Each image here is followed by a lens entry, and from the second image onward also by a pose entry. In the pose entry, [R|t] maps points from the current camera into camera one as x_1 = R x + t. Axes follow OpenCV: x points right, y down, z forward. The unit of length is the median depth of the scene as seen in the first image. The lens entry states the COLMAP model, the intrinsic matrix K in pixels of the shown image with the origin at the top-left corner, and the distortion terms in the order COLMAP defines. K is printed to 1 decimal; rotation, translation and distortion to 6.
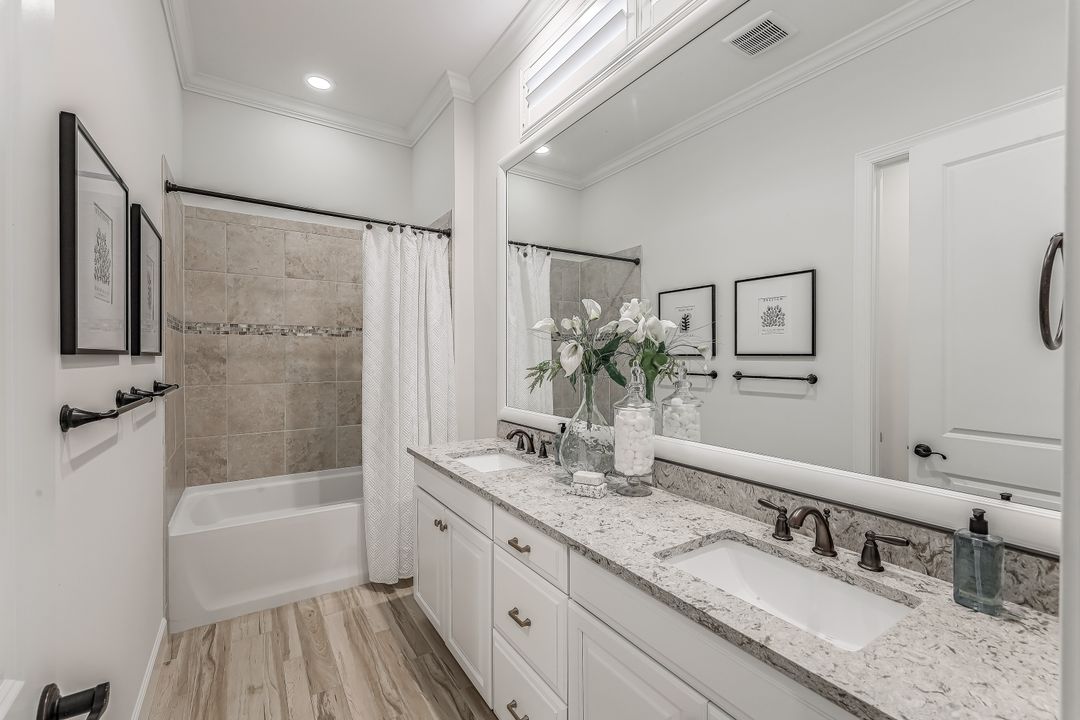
lens RADIAL K [[453.4, 0, 537.7], [0, 453.4, 360.2], [0, 0, 1]] dist [-0.000933, 0.000137]
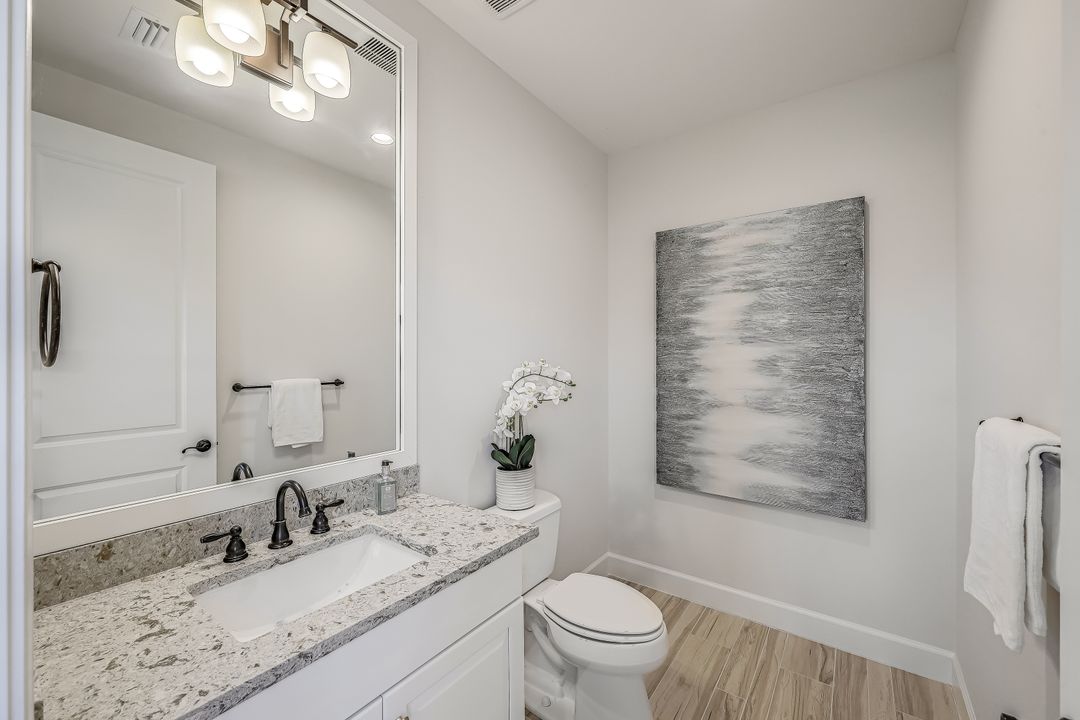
lens RADIAL K [[441.6, 0, 540.0], [0, 441.6, 360.0], [0, 0, 1]] dist [-0.000591, -0.000056]
pose [[-0.366419, -0.010239, 0.930394, -0.553115], [-0.003703, 0.999948, 0.009546, -0.028376], [-0.930443, 0.000053, -0.366438, 0.798265]]
